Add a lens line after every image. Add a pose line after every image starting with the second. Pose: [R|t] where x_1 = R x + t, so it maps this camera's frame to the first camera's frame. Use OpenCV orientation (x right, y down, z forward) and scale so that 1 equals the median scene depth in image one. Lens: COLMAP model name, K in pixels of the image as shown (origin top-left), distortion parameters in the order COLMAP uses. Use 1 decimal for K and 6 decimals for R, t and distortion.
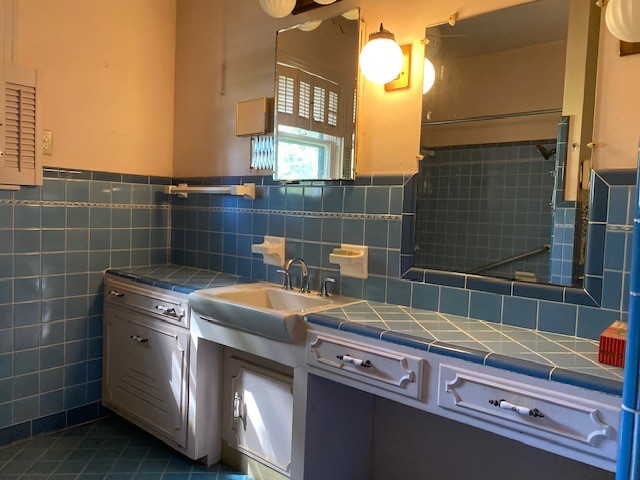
lens RADIAL K [[477.1, 0, 320.4], [0, 477.1, 229.2], [0, 0, 1]] dist [0.004208, 0.001402]
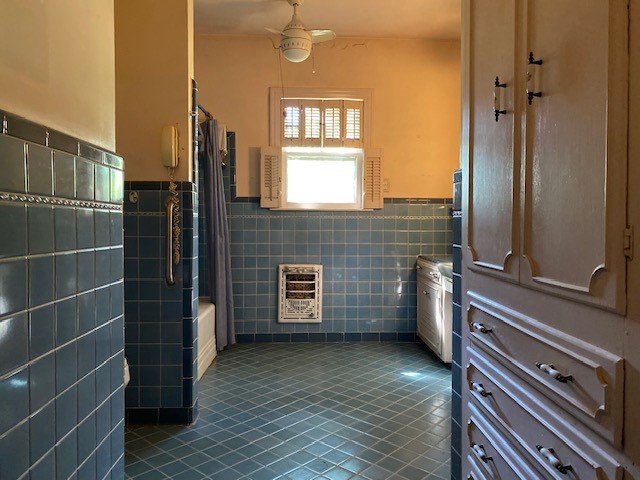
lens RADIAL K [[486.1, 0, 320.0], [0, 486.1, 240.0], [0, 0, 1]] dist [0.084992, -0.000111]
pose [[0.662321, -0.006259, -0.749194, 0.686837], [-0.010427, 0.999791, -0.017571, 0.071156], [0.749147, 0.019449, 0.662118, -0.463255]]
